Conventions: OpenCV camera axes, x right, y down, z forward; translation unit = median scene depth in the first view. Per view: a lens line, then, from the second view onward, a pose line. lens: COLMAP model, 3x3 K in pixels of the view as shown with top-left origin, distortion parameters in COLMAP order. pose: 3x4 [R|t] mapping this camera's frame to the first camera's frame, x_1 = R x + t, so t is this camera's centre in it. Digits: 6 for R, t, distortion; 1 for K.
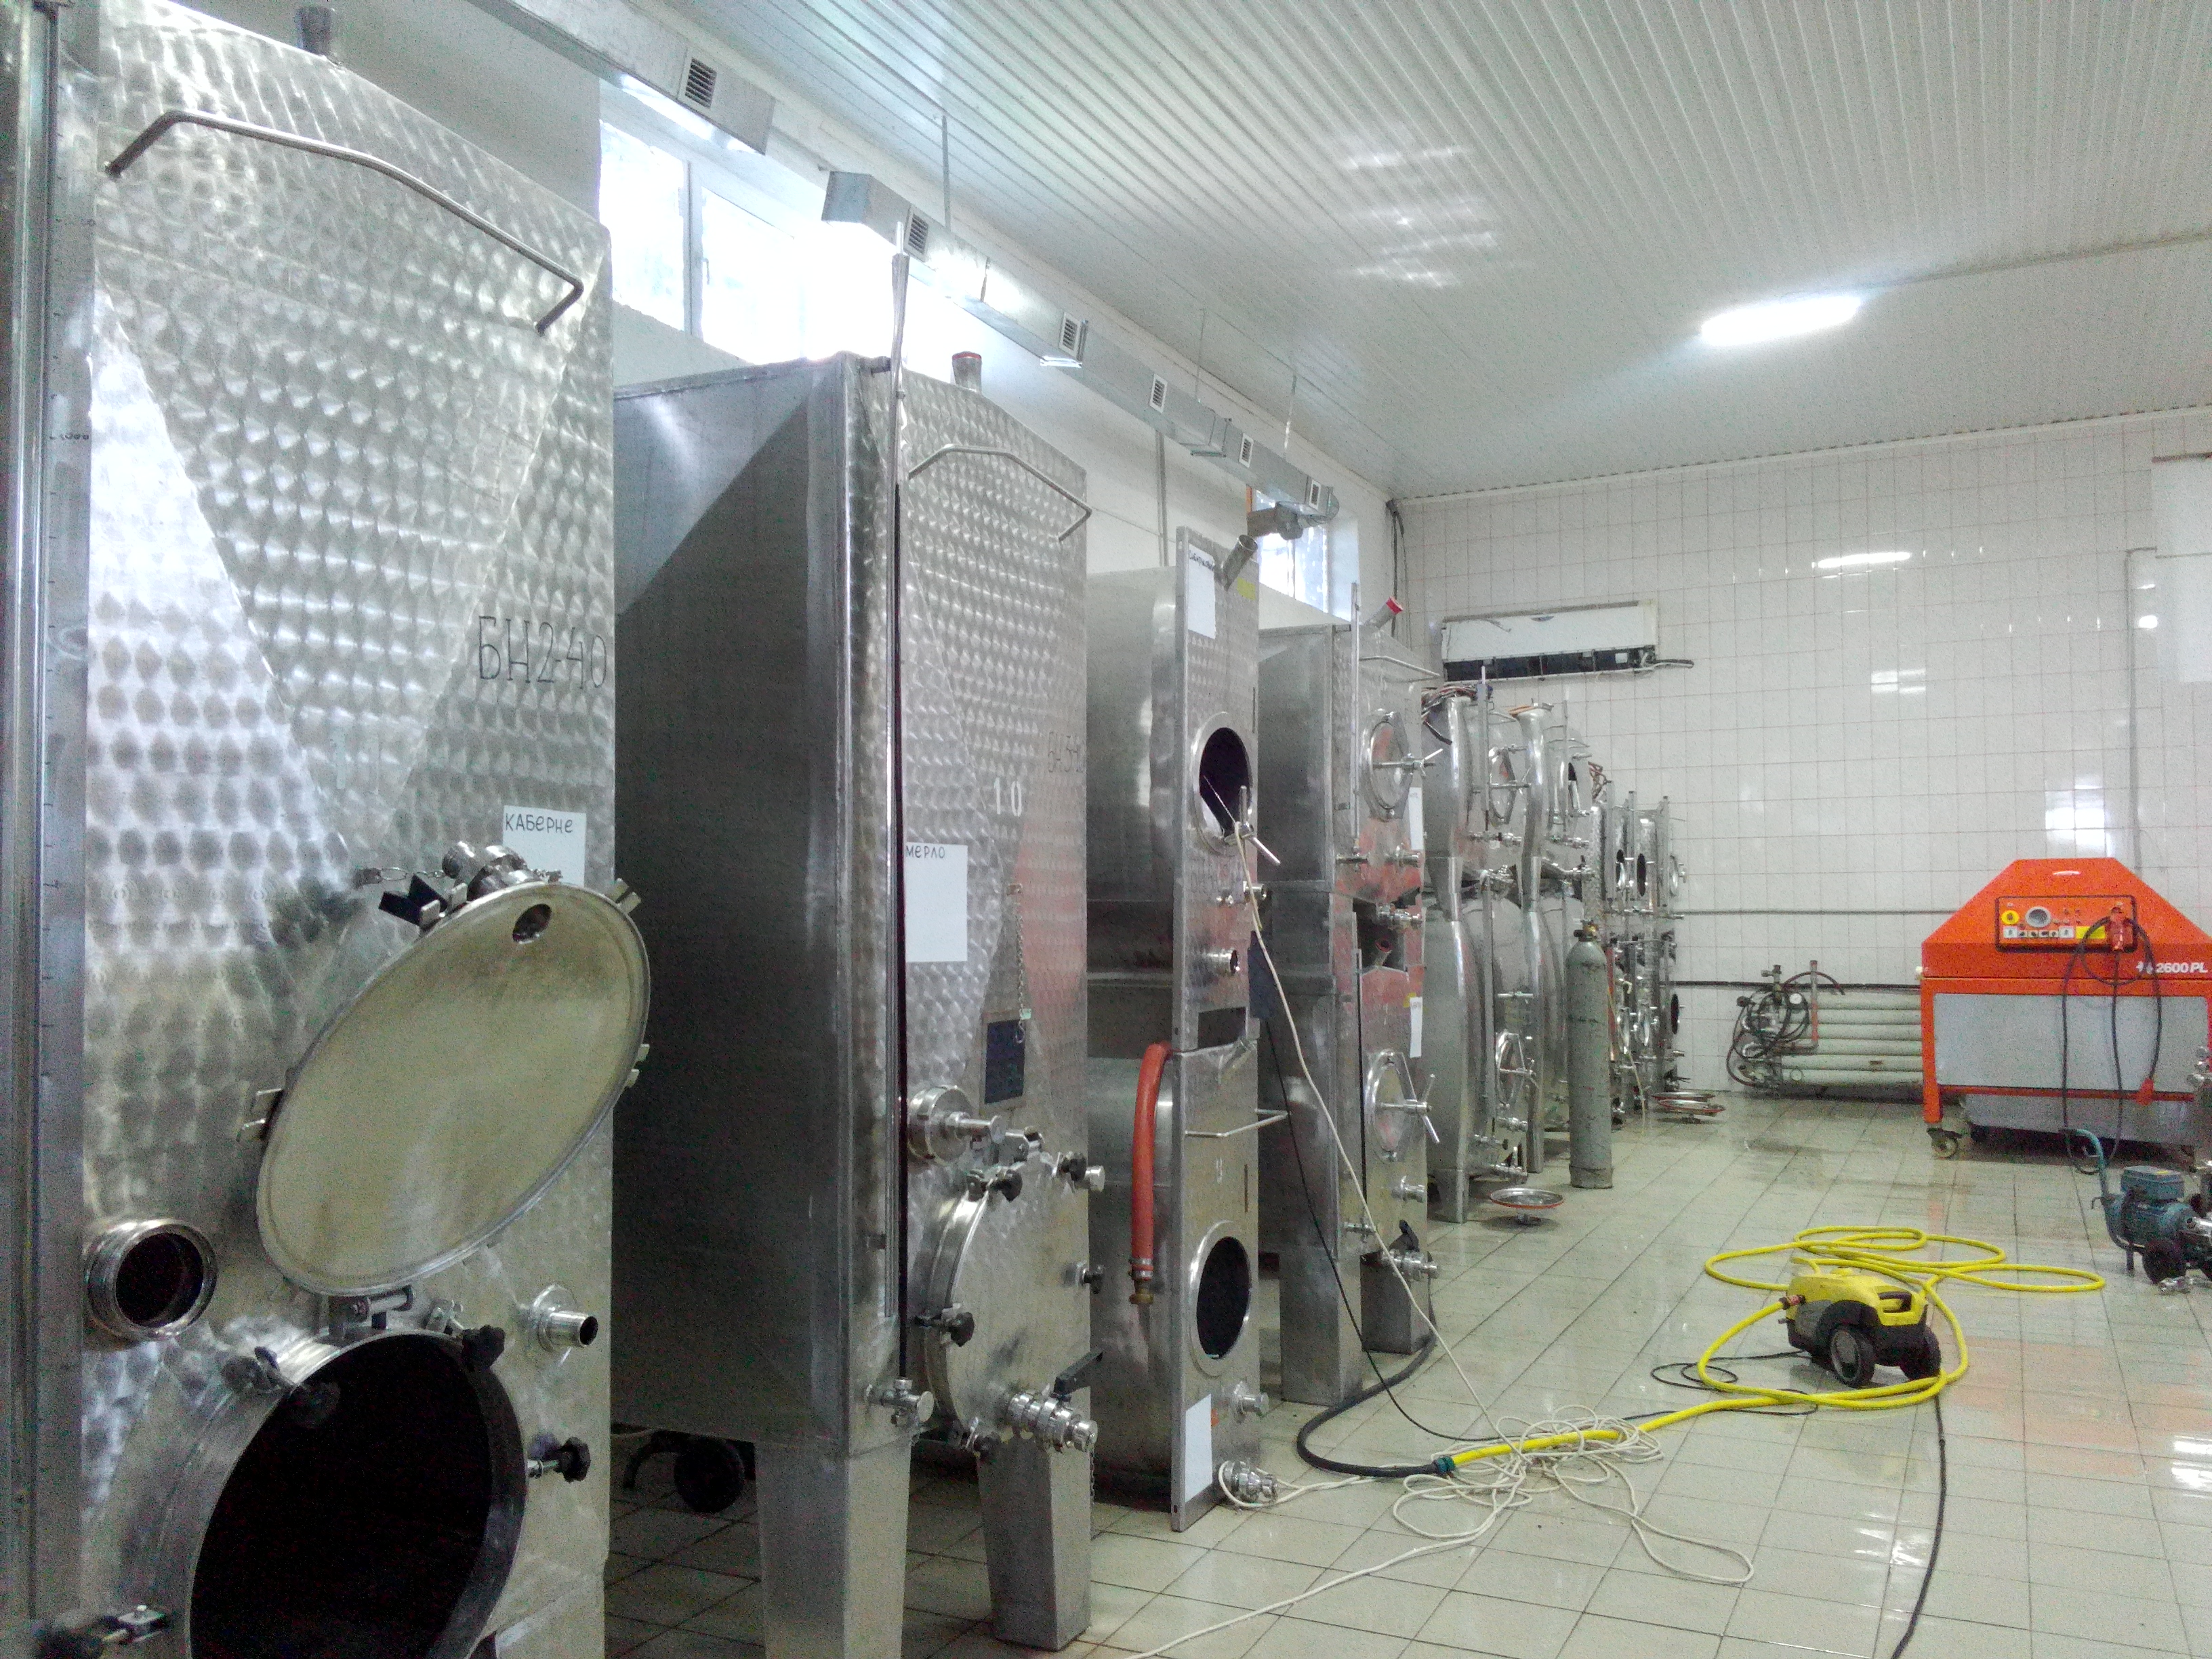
lens RADIAL K [[1764.6, 0, 1106.0], [0, 1764.6, 829.5], [0, 0, 1]] dist [-0.003090, -0.002143]
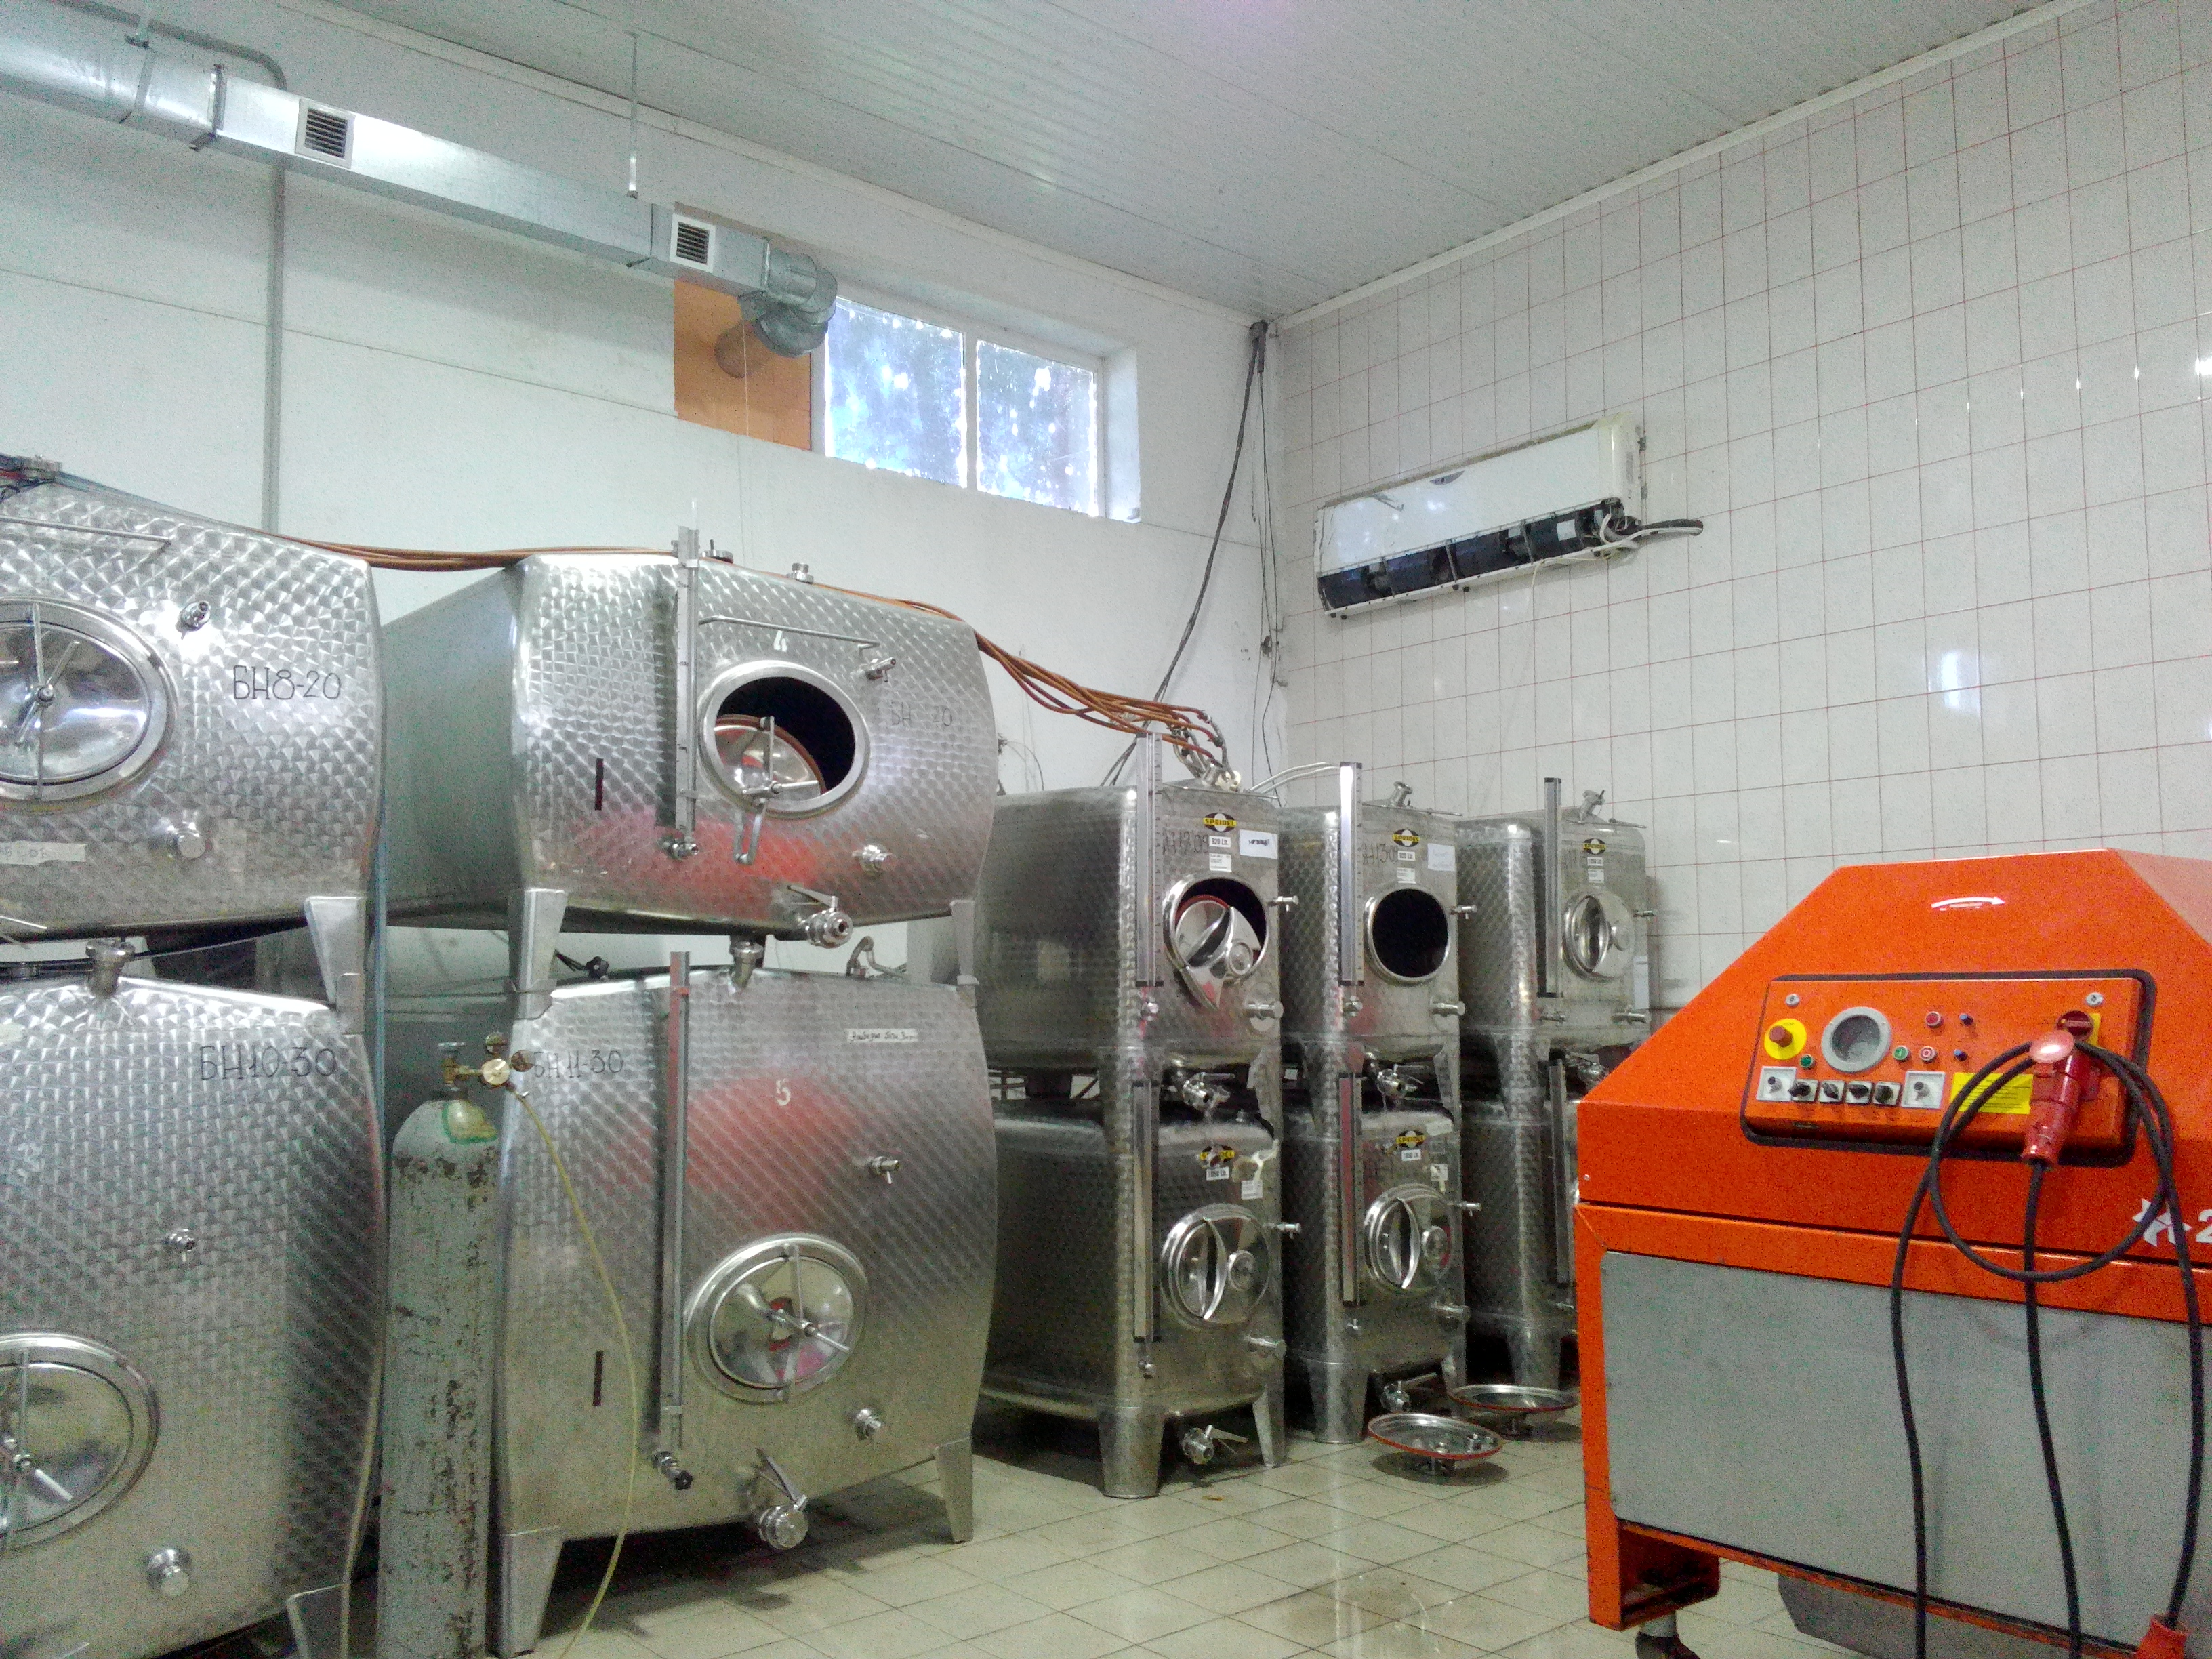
lens RADIAL K [[1829.1, 0, 1106.0], [0, 1829.1, 829.5], [0, 0, 1]] dist [0.005451, 0.002323]
pose [[0.912259, -0.033558, -0.408236, 0.397845], [0.012660, 0.998472, -0.053788, 0.019985], [0.409418, 0.043900, 0.911290, 0.463514]]
